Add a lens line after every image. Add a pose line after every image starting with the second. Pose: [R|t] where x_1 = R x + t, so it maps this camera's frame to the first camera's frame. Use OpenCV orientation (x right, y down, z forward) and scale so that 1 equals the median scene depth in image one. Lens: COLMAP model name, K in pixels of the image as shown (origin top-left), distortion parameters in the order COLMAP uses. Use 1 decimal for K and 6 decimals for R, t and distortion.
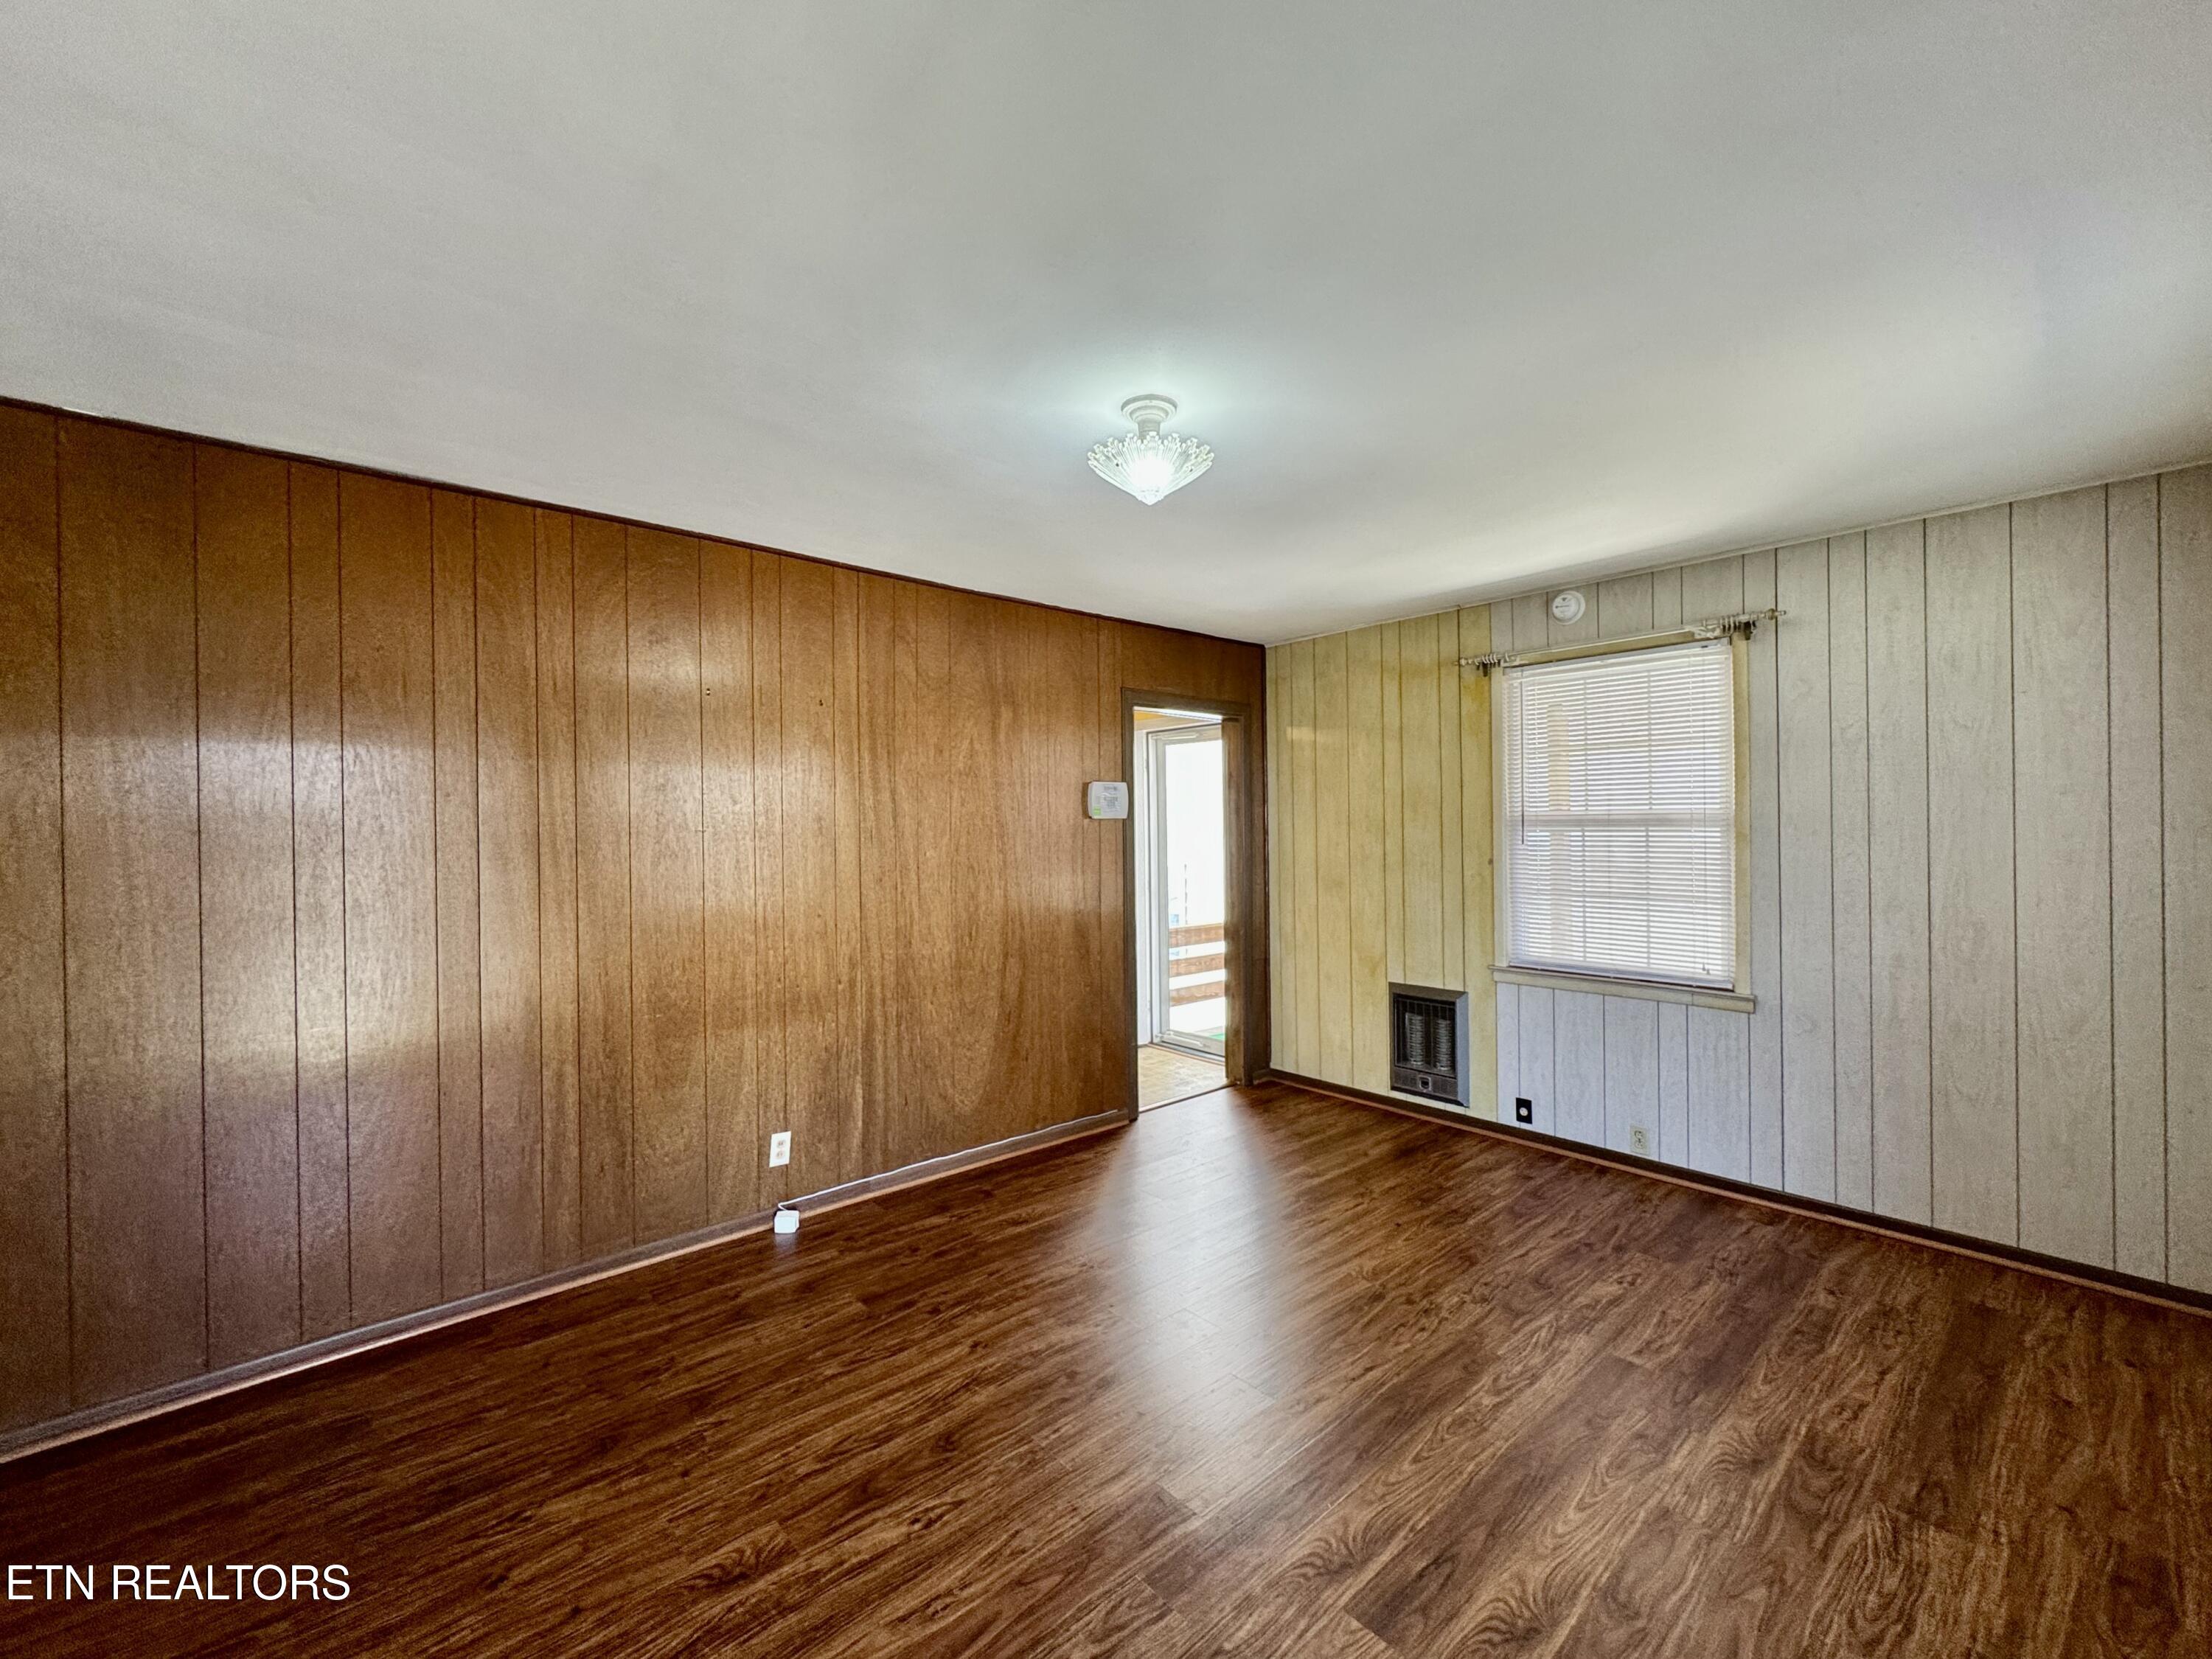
lens RADIAL K [[904.6, 0, 1106.0], [0, 904.6, 829.5], [0, 0, 1]] dist [-0.001296, -0.000252]
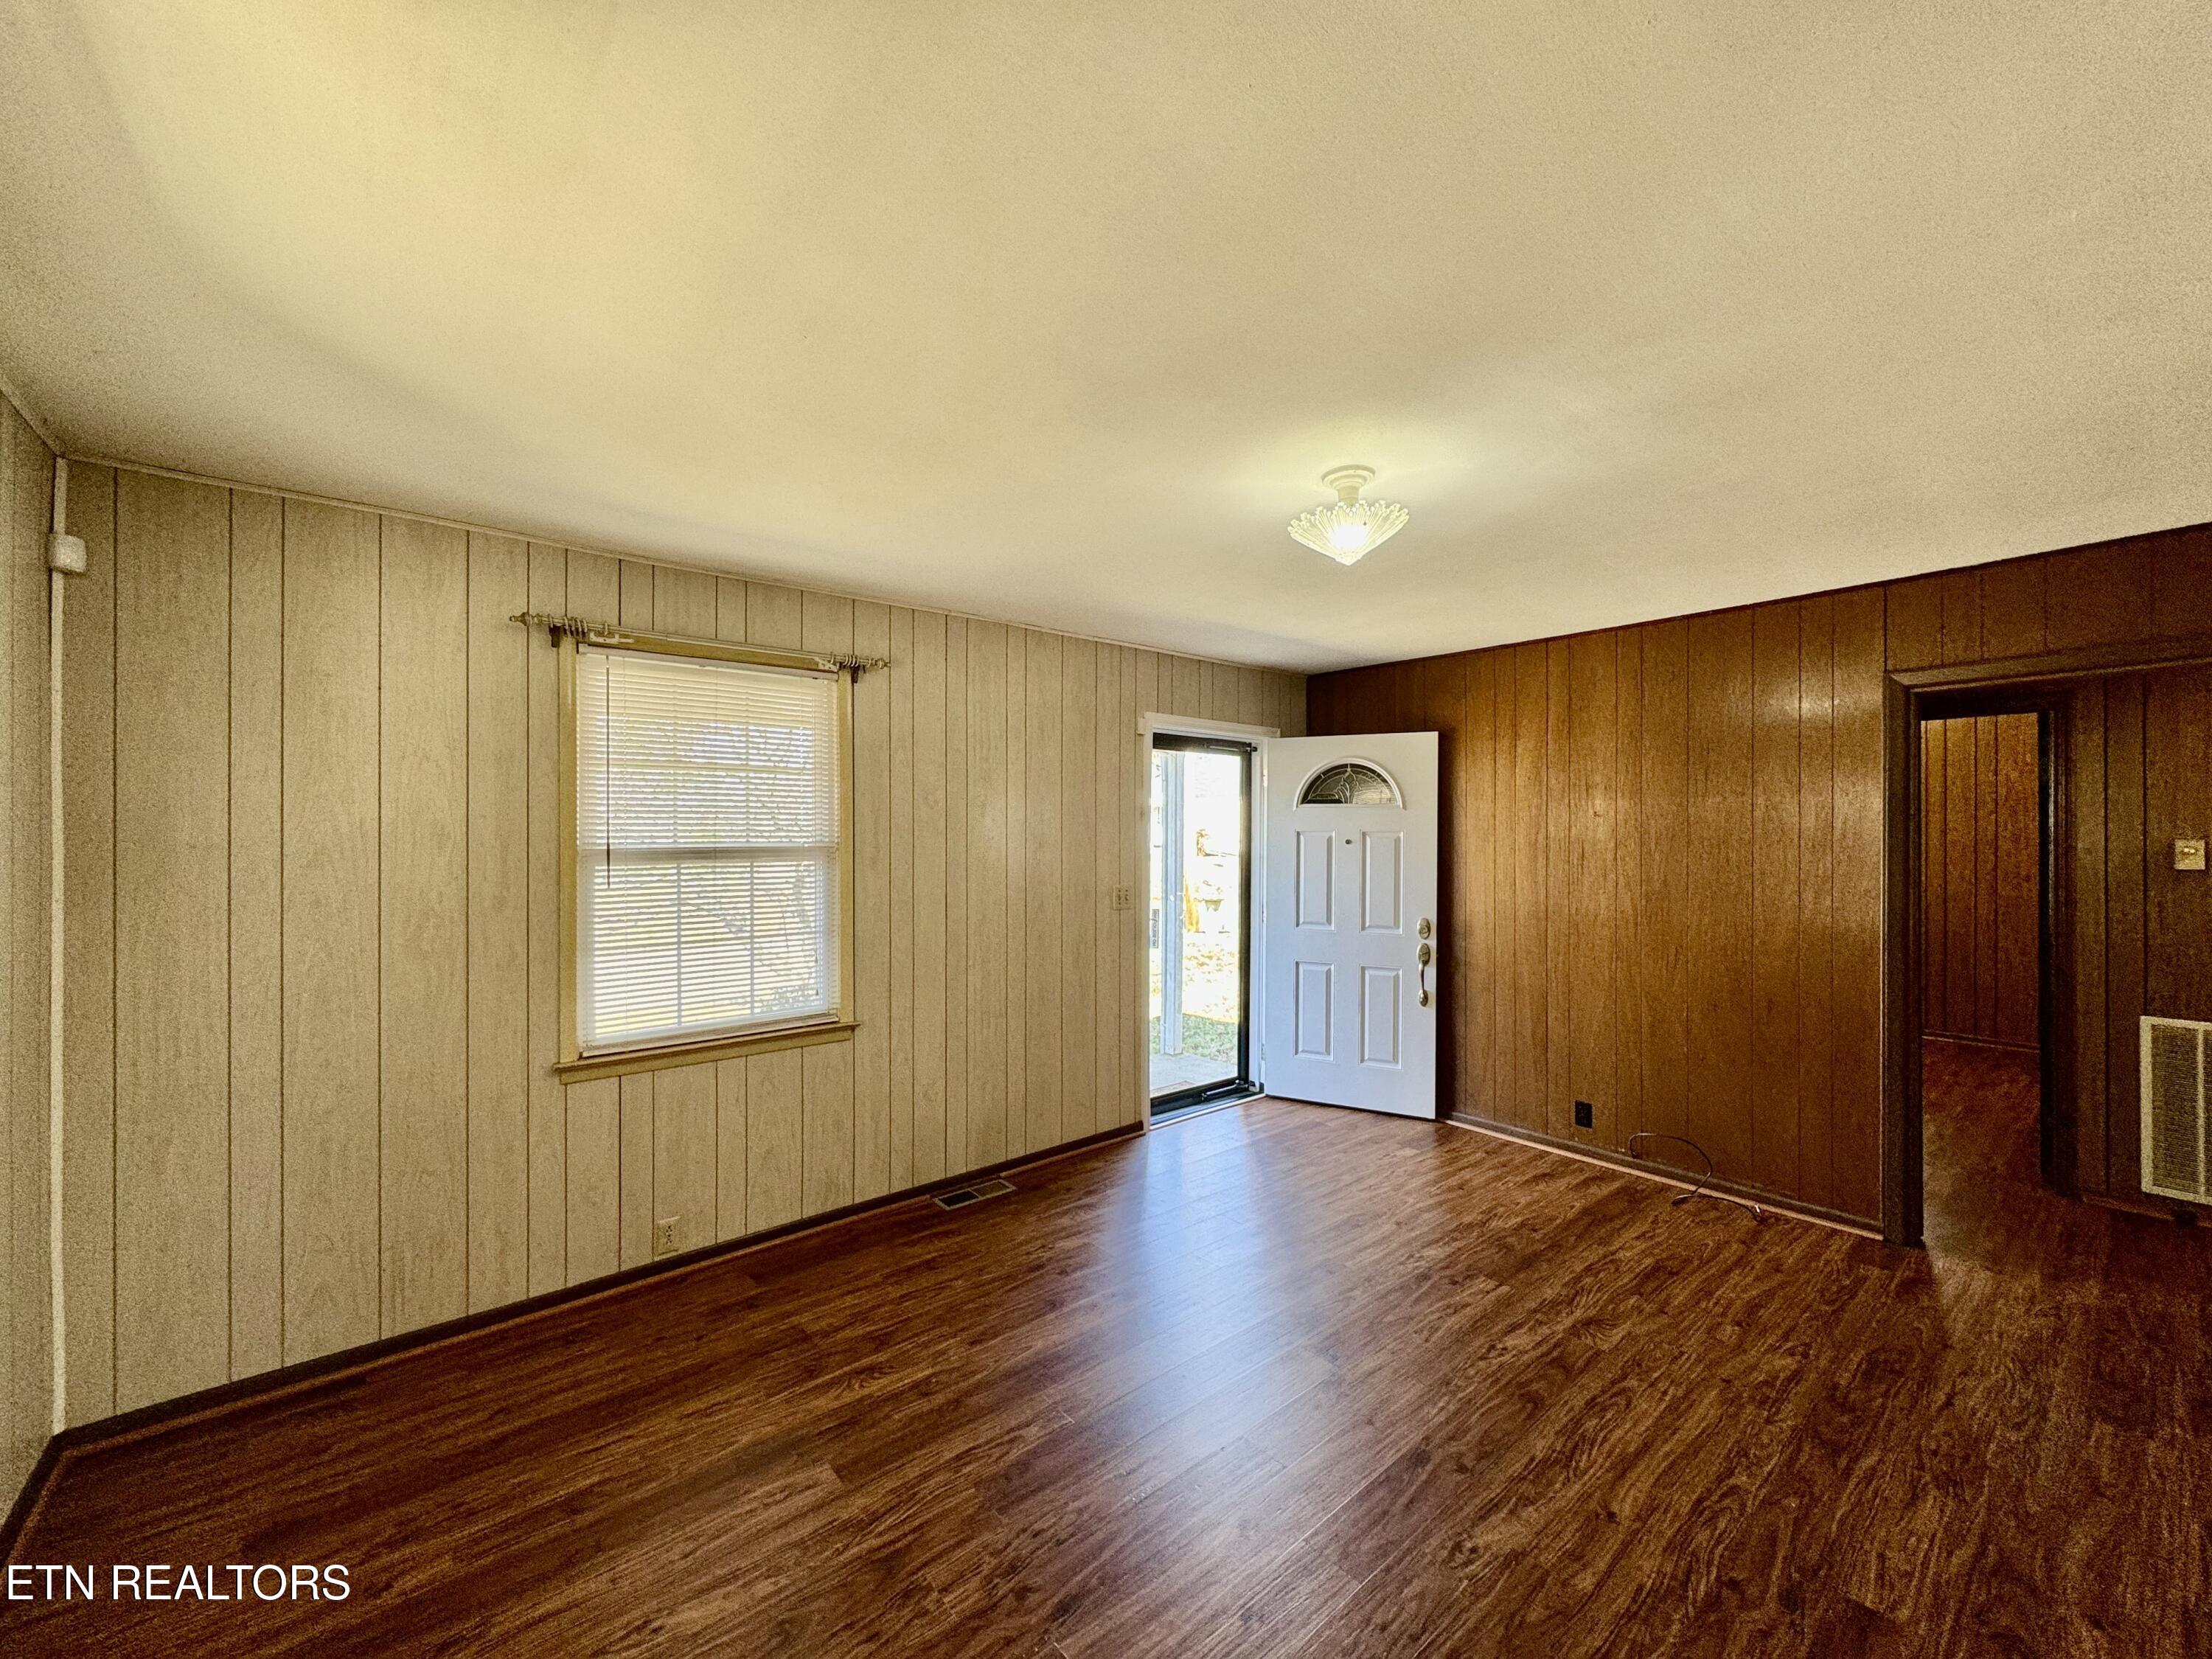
lens RADIAL K [[879.3, 0, 1103.9], [0, 879.3, 829.1], [0, 0, 1]] dist [-0.000791, -0.000122]
pose [[-0.999553, 0.012219, 0.027287, 0.311374], [0.012362, 0.999911, 0.005086, -0.051515], [-0.027223, 0.005421, -0.999615, 2.026677]]
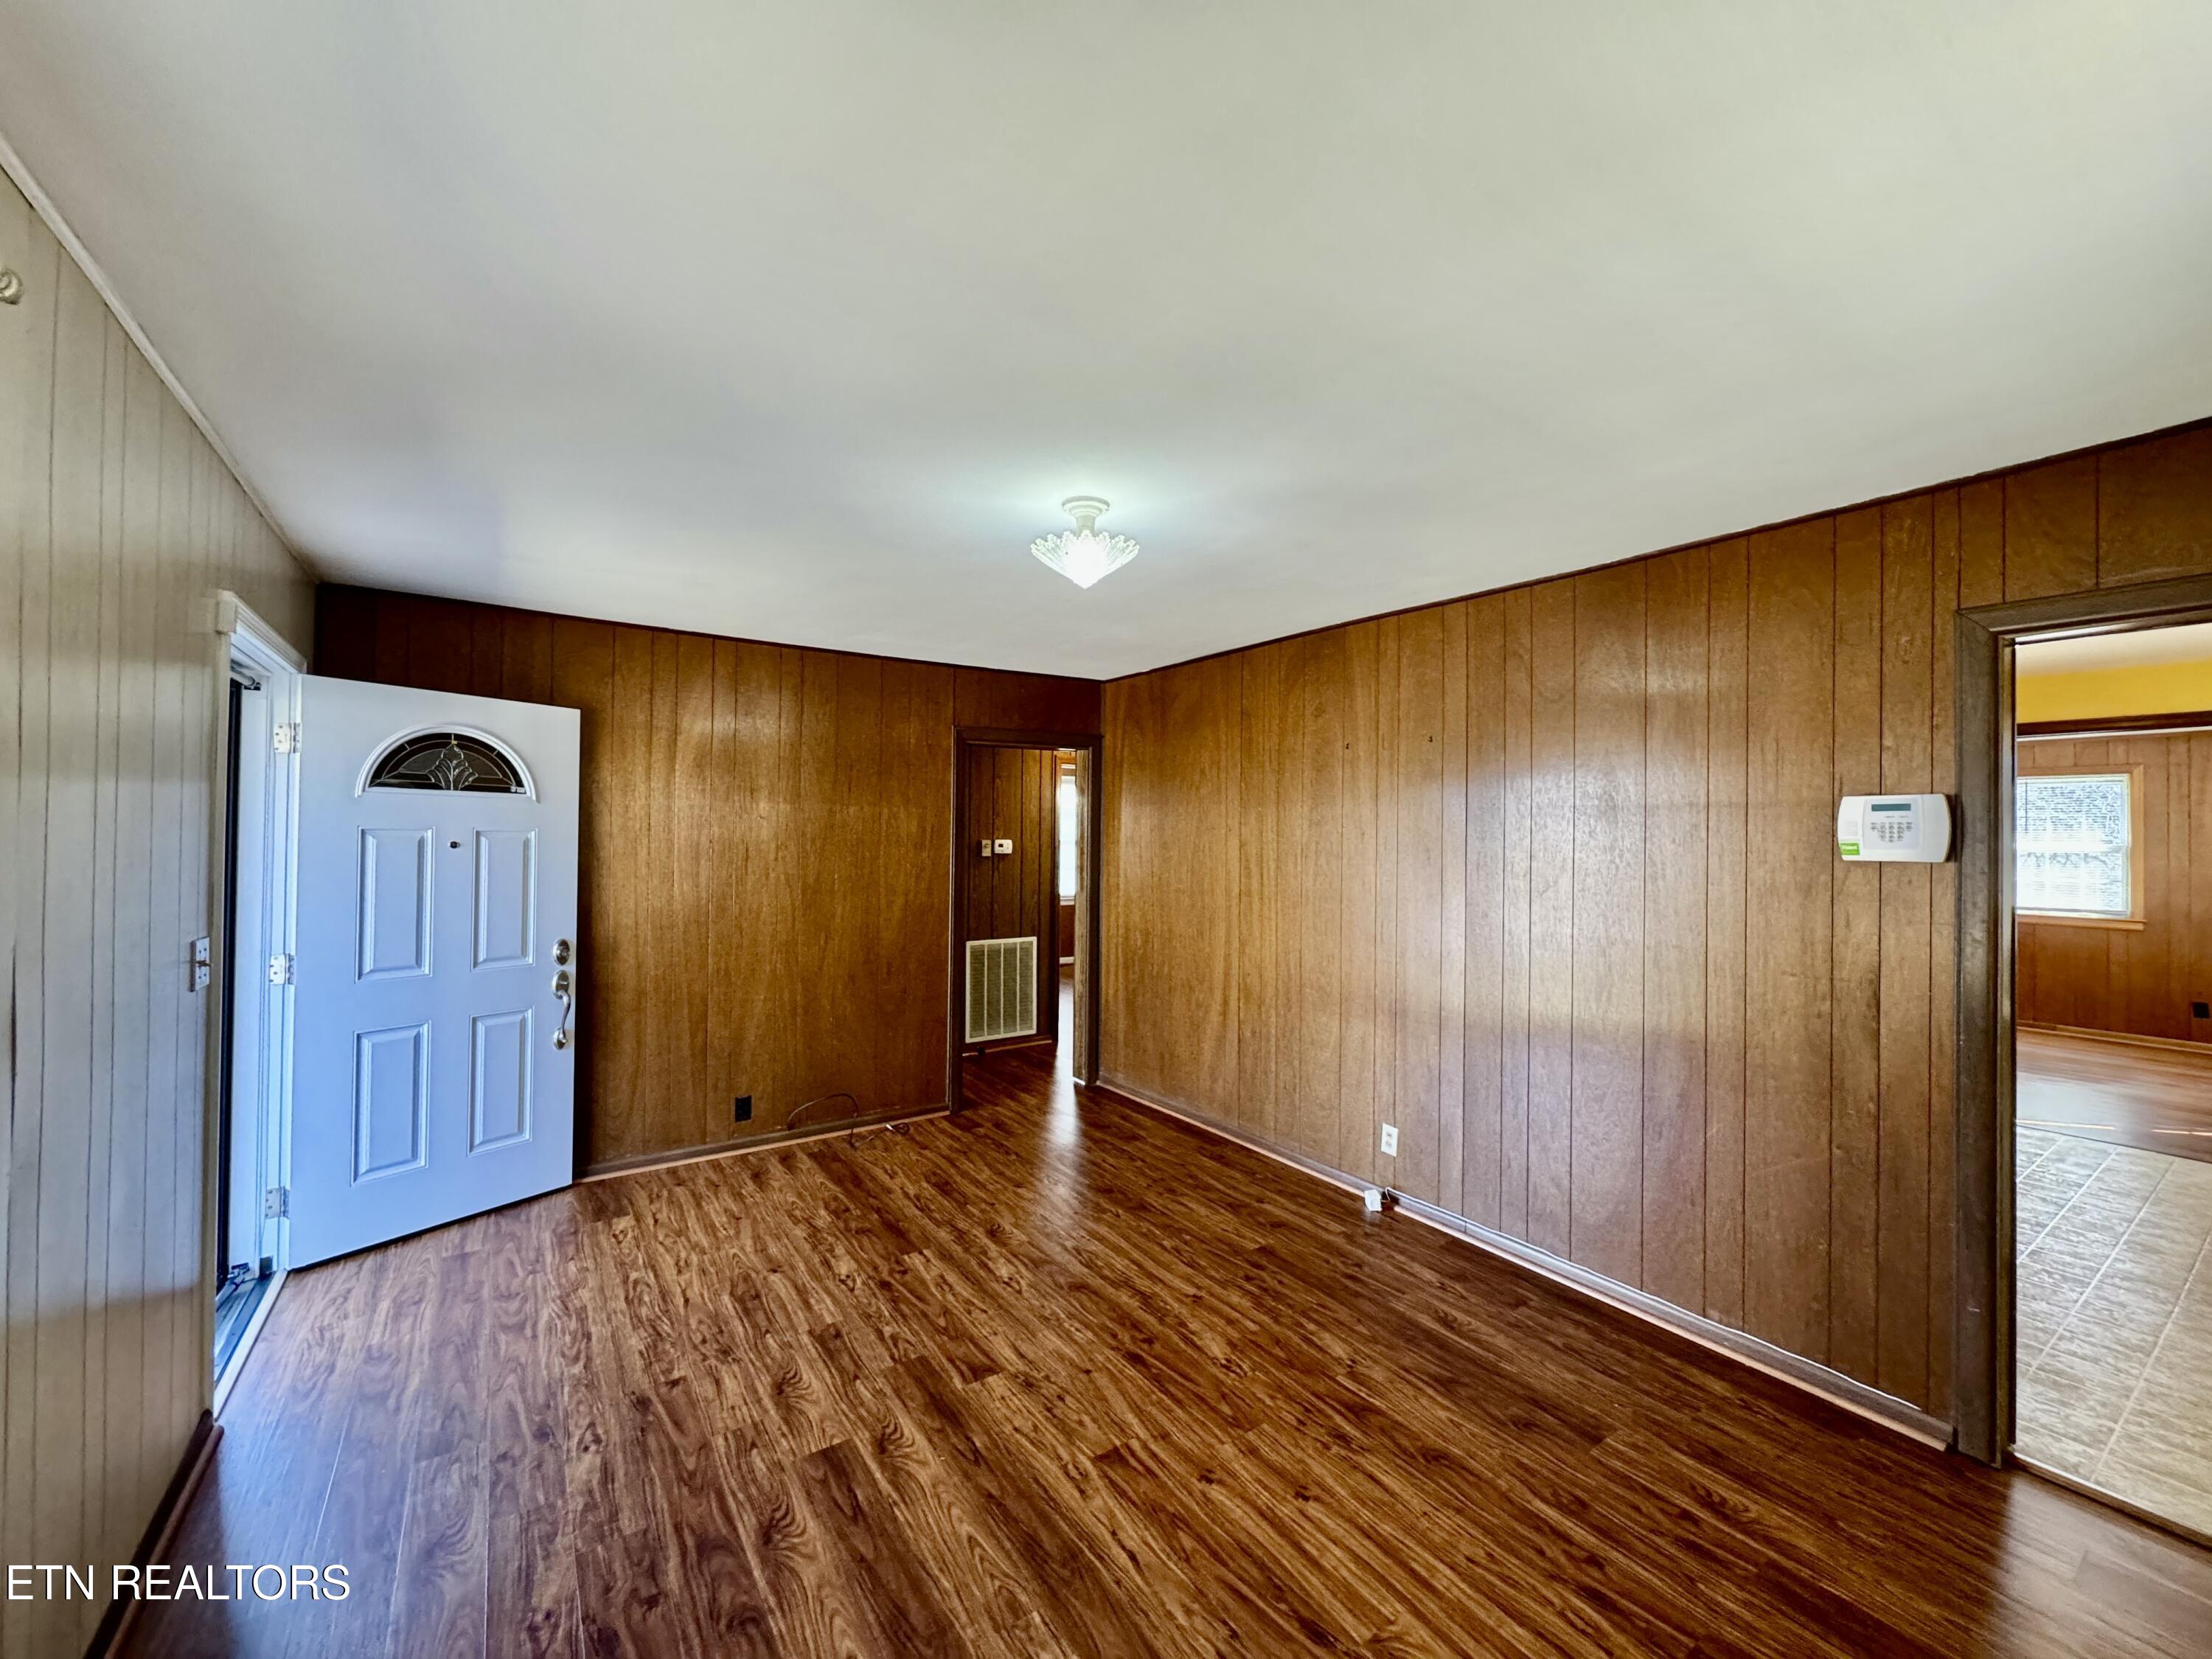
lens RADIAL K [[879.3, 0, 1103.9], [0, 879.3, 829.1], [0, 0, 1]] dist [-0.000791, -0.000122]
pose [[-0.118829, 0.002696, -0.992911, 1.150946], [-0.014734, 0.999881, 0.004479, -0.052789], [0.992805, 0.015162, -0.118775, 1.144087]]
